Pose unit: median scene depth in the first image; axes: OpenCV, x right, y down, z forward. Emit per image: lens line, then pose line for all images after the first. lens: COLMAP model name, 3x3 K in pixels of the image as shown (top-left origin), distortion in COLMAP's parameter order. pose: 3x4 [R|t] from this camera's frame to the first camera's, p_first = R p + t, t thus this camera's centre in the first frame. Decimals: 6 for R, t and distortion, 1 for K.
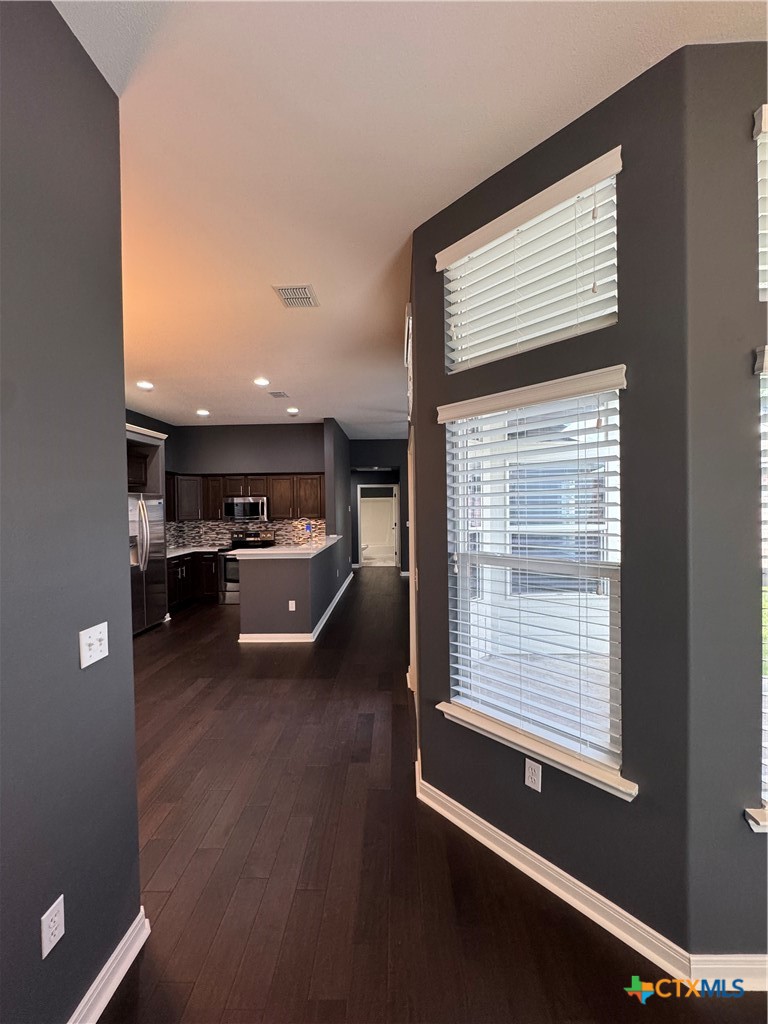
lens RADIAL K [[410.1, 0, 384.0], [0, 410.1, 512.0], [0, 0, 1]] dist [-0.001084, 0.000174]
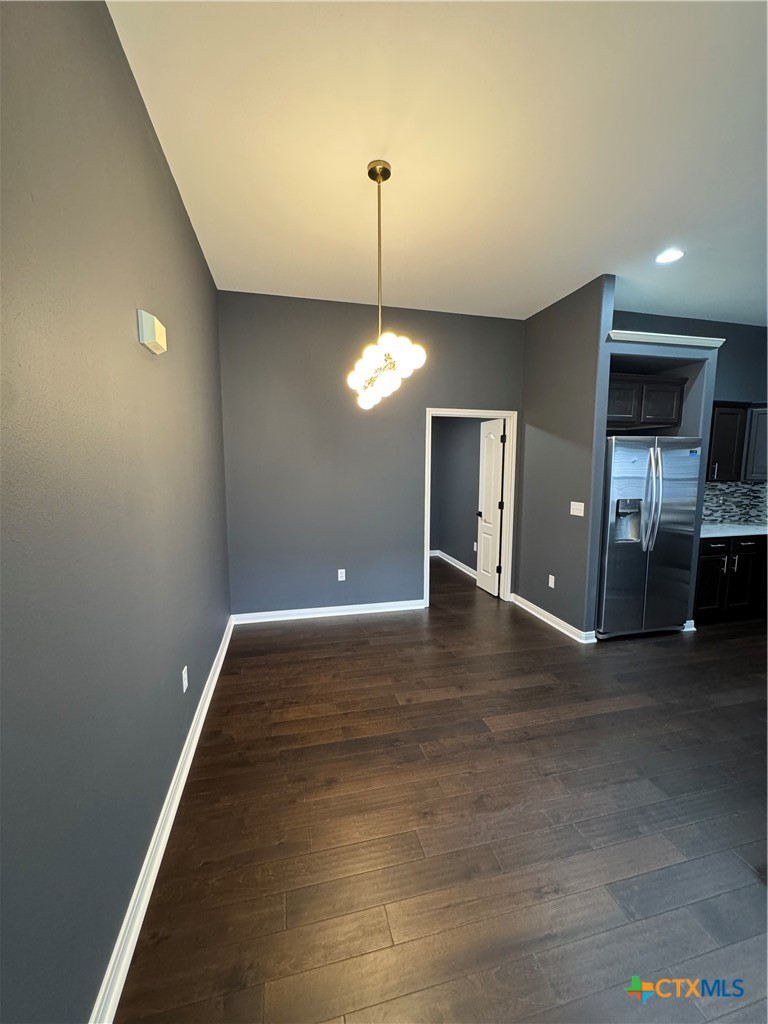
lens RADIAL K [[410.1, 0, 384.0], [0, 410.1, 512.0], [0, 0, 1]] dist [-0.001084, 0.000174]
pose [[0.266243, 0.127199, -0.955476, -0.042573], [-0.023189, 0.991813, 0.125575, 0.002091], [0.963627, -0.011277, 0.267012, 0.295623]]
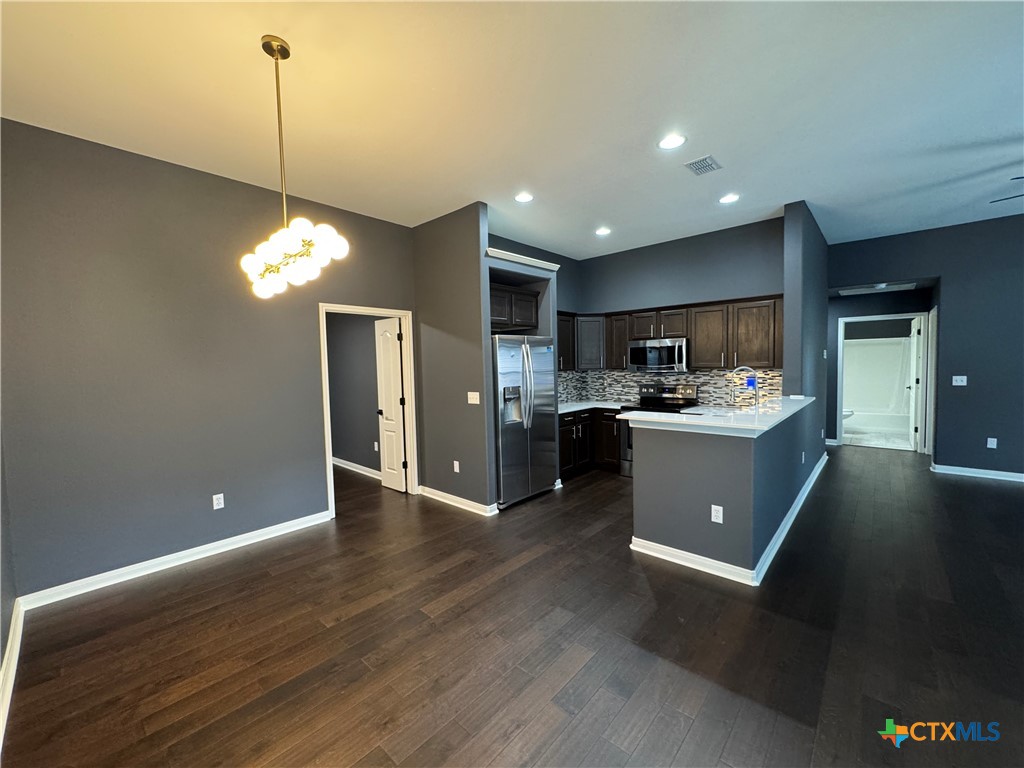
lens RADIAL K [[410.1, 0, 512.0], [0, 410.1, 384.0], [0, 0, 1]] dist [-0.001084, 0.000174]
pose [[0.758489, 0.031156, -0.650941, -0.049091], [0.000472, 0.998830, 0.048357, 0.009067], [0.651686, -0.036986, 0.757587, 0.259322]]
